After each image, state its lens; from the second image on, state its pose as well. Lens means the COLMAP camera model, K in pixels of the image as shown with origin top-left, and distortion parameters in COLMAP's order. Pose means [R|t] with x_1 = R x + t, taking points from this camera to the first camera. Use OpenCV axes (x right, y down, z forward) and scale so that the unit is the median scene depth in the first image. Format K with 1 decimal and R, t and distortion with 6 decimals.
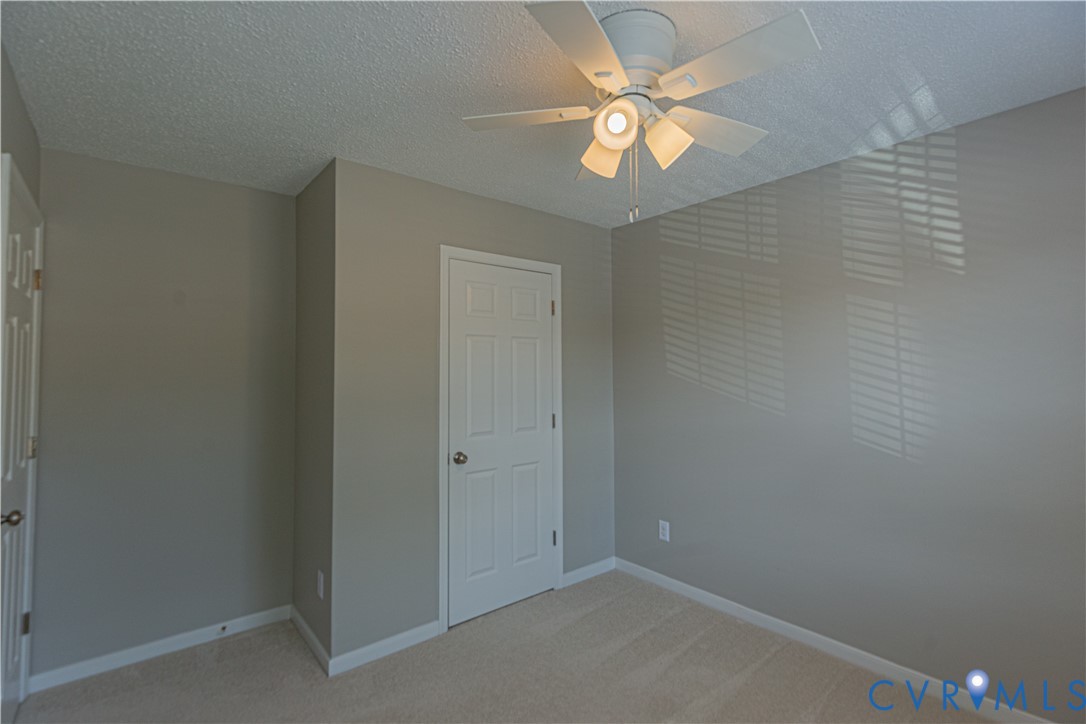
lens RADIAL K [[500.5, 0, 537.4], [0, 500.5, 356.5], [0, 0, 1]] dist [0.004924, 0.000041]
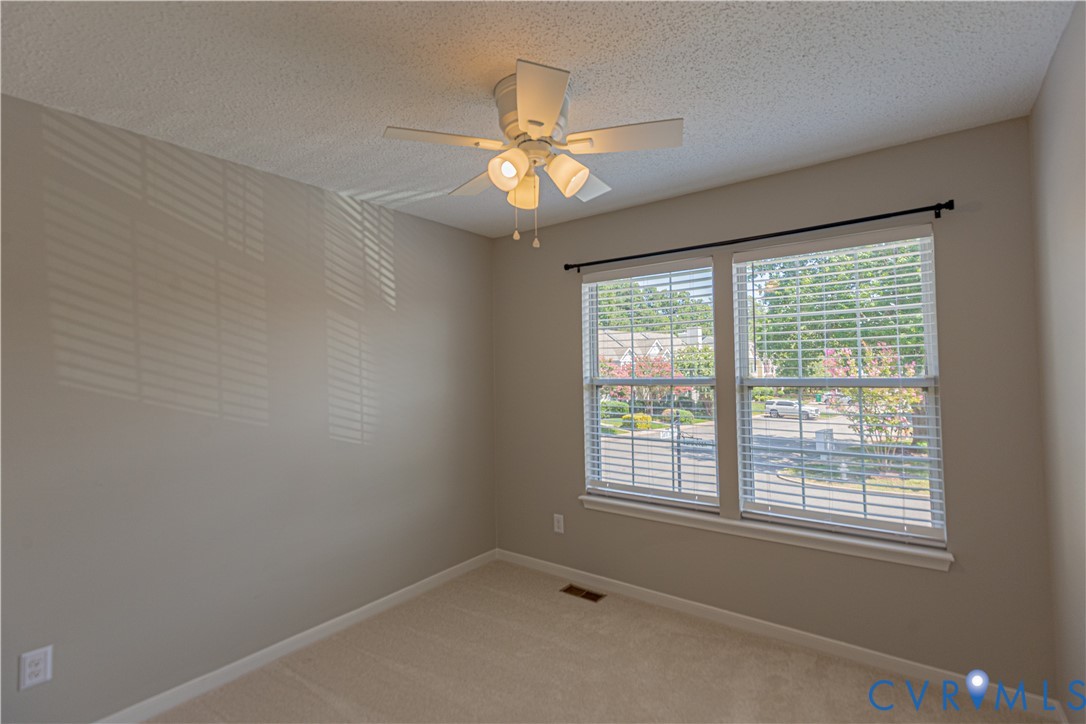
lens RADIAL K [[500.5, 0, 542.0], [0, 500.5, 359.9], [0, 0, 1]] dist [0.004924, 0.000041]
pose [[-0.232967, 0.030864, 0.971995, -0.604825], [-0.011284, 0.999343, -0.034437, 0.024391], [-0.972419, -0.018991, -0.232466, 0.809444]]
